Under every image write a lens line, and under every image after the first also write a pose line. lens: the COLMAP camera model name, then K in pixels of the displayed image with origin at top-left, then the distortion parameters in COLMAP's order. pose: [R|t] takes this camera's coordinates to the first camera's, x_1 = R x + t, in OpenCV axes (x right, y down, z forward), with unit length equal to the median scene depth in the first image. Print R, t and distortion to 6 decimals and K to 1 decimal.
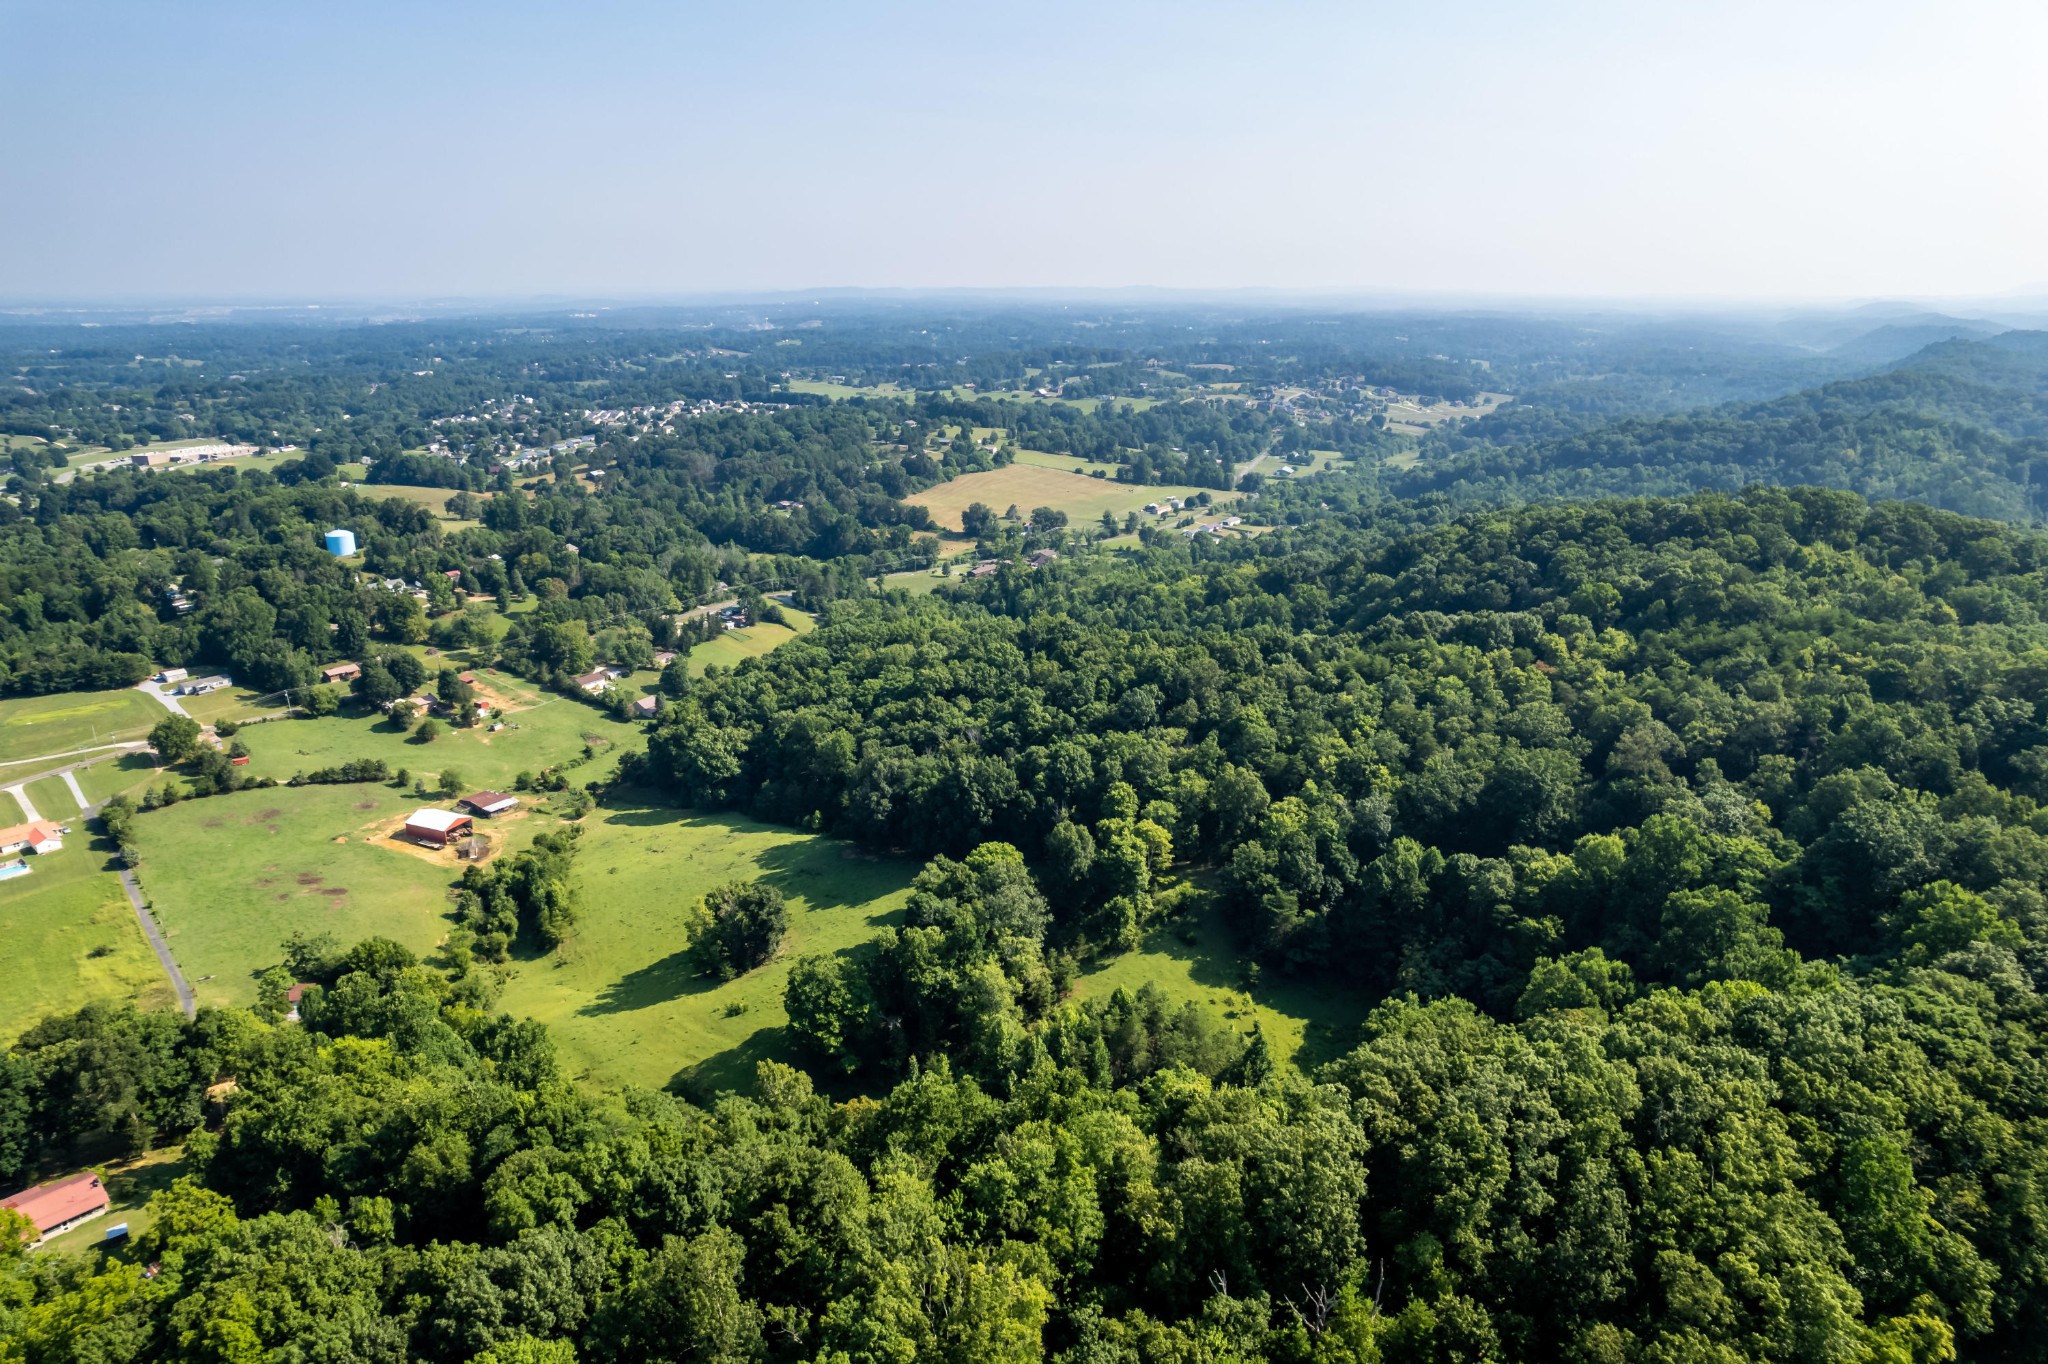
lens RADIAL K [[1312.5, 0, 1023.6], [0, 1312.5, 682.2], [0, 0, 1]] dist [-0.079476, 0.068574]
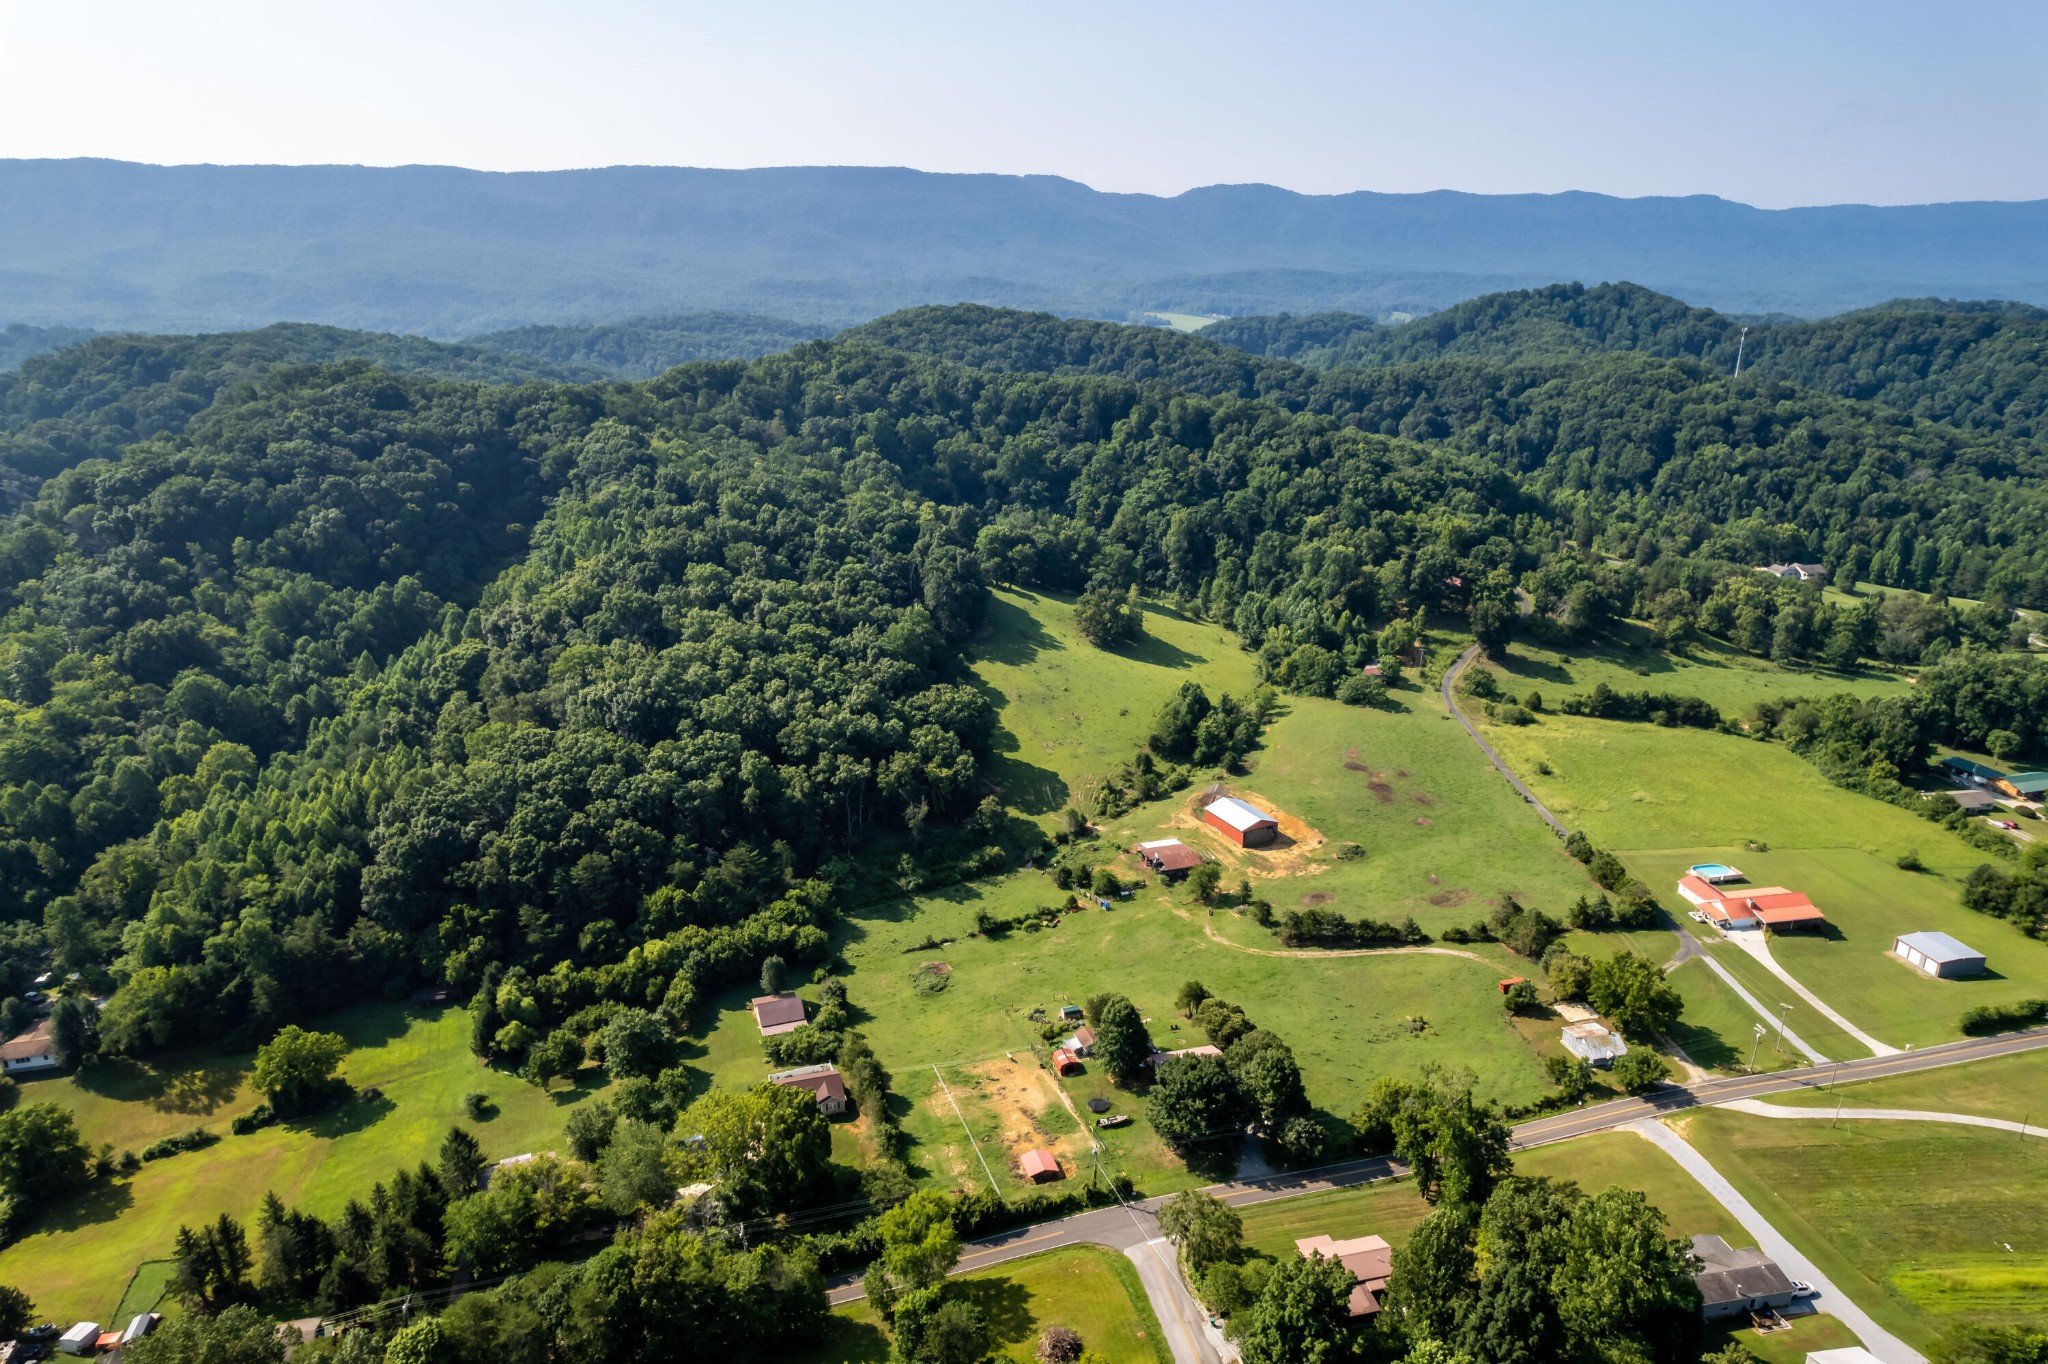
lens RADIAL K [[1312.5, 0, 1015.6], [0, 1312.5, 686.2], [0, 0, 1]] dist [-0.079476, 0.068574]
pose [[-0.763599, -0.208239, 0.611190, -0.824311], [0.186614, 0.834999, 0.517641, -0.421213], [-0.618136, 0.509327, -0.598744, 1.495458]]
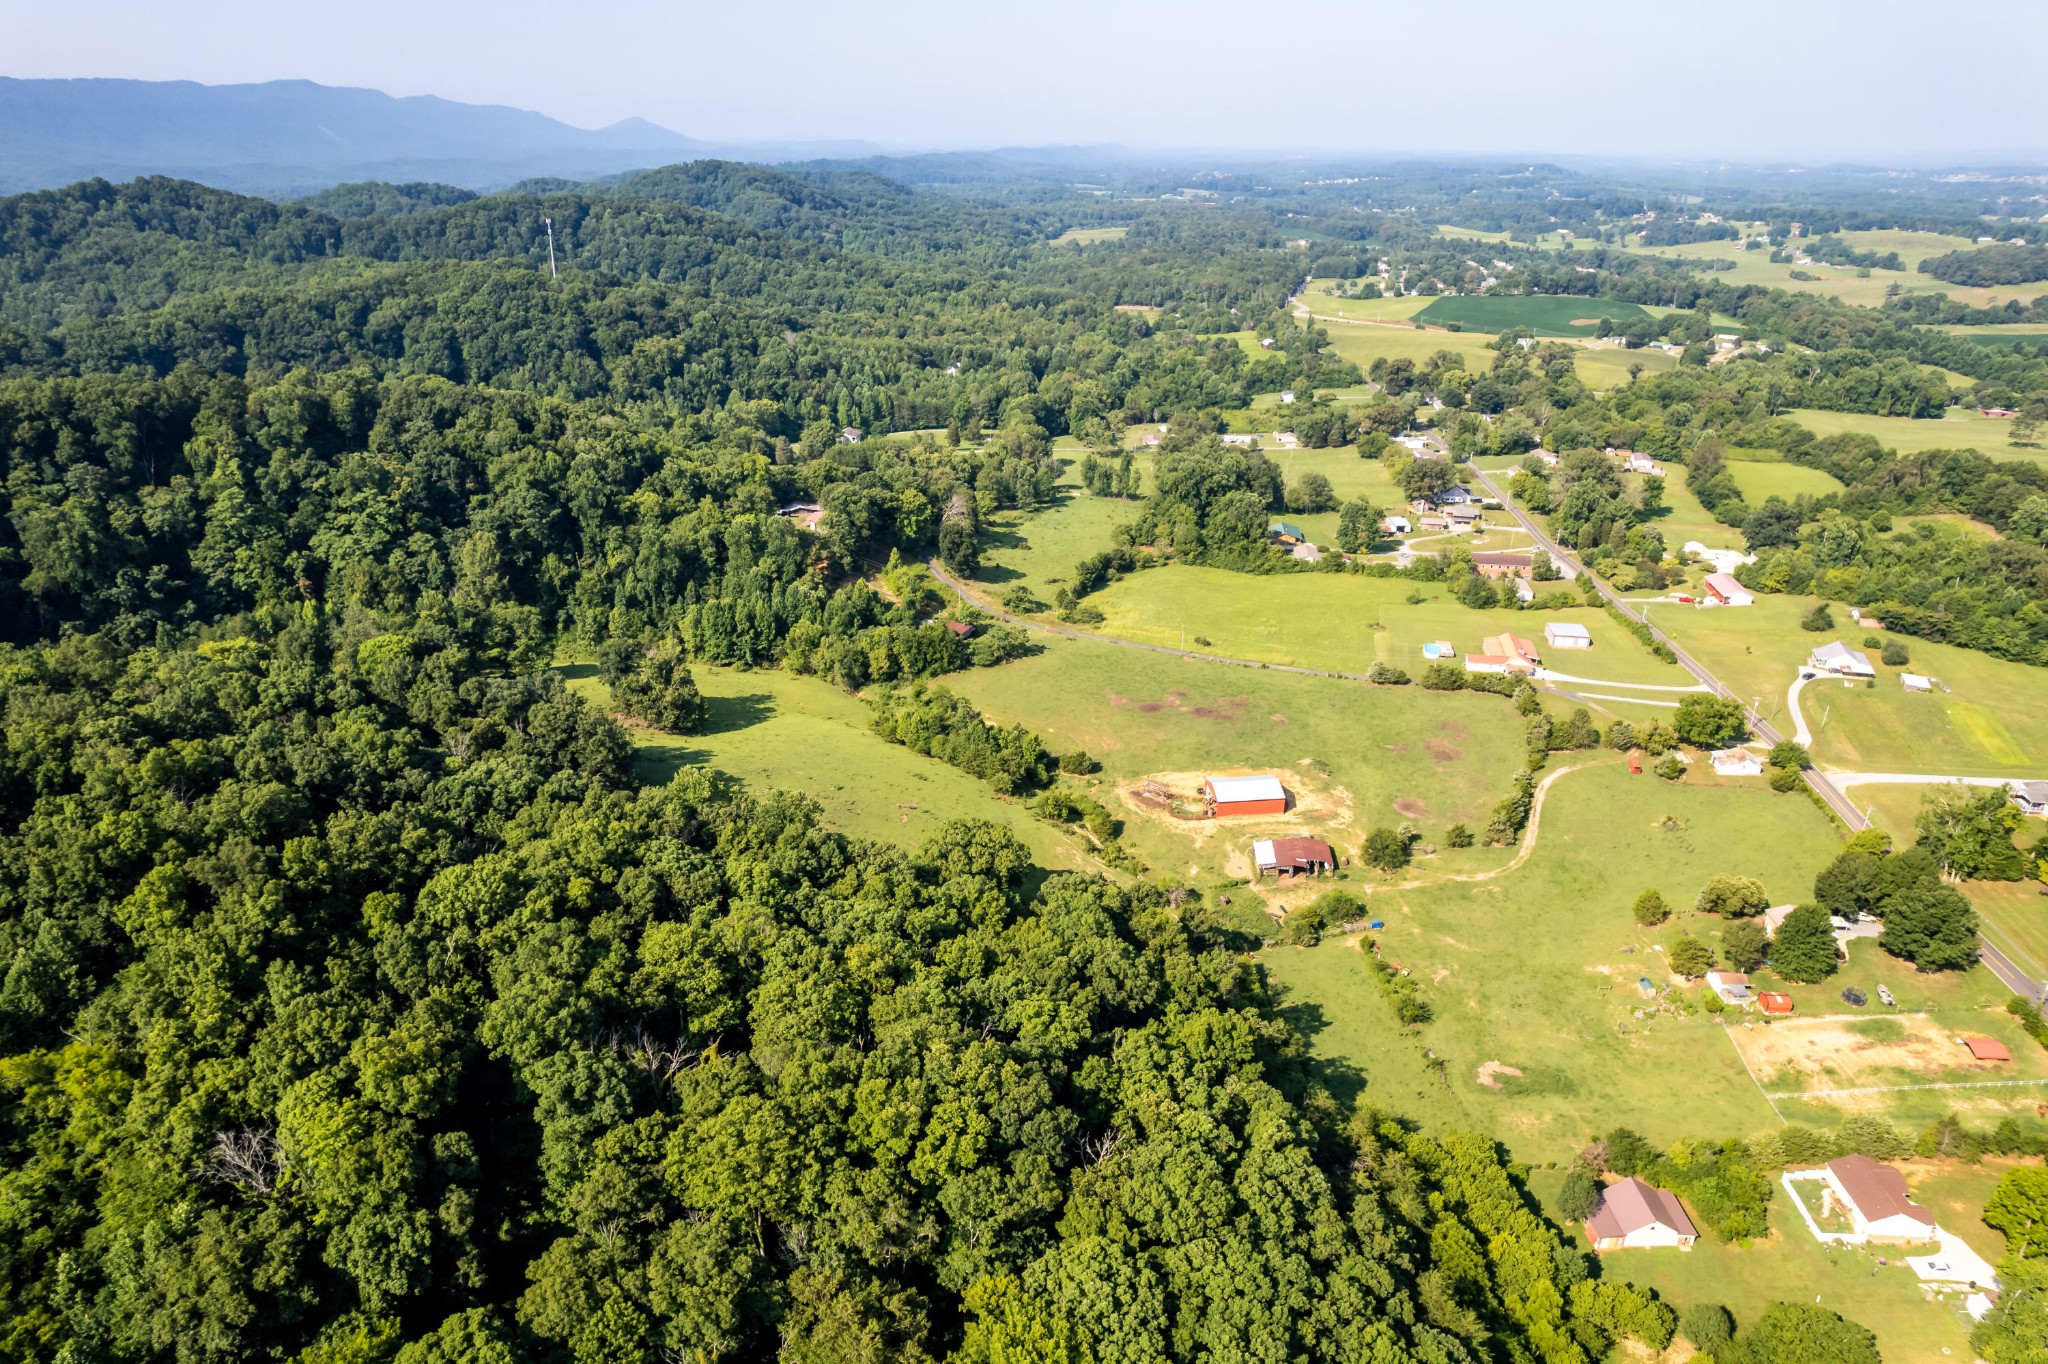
lens RADIAL K [[1312.5, 0, 1021.4], [0, 1312.5, 690.8], [0, 0, 1]] dist [-0.079476, 0.068574]
pose [[-0.869461, 0.191189, -0.455504, -0.007705], [-0.149159, 0.777432, 0.611025, -0.388854], [0.470944, 0.599205, -0.647430, 1.353083]]
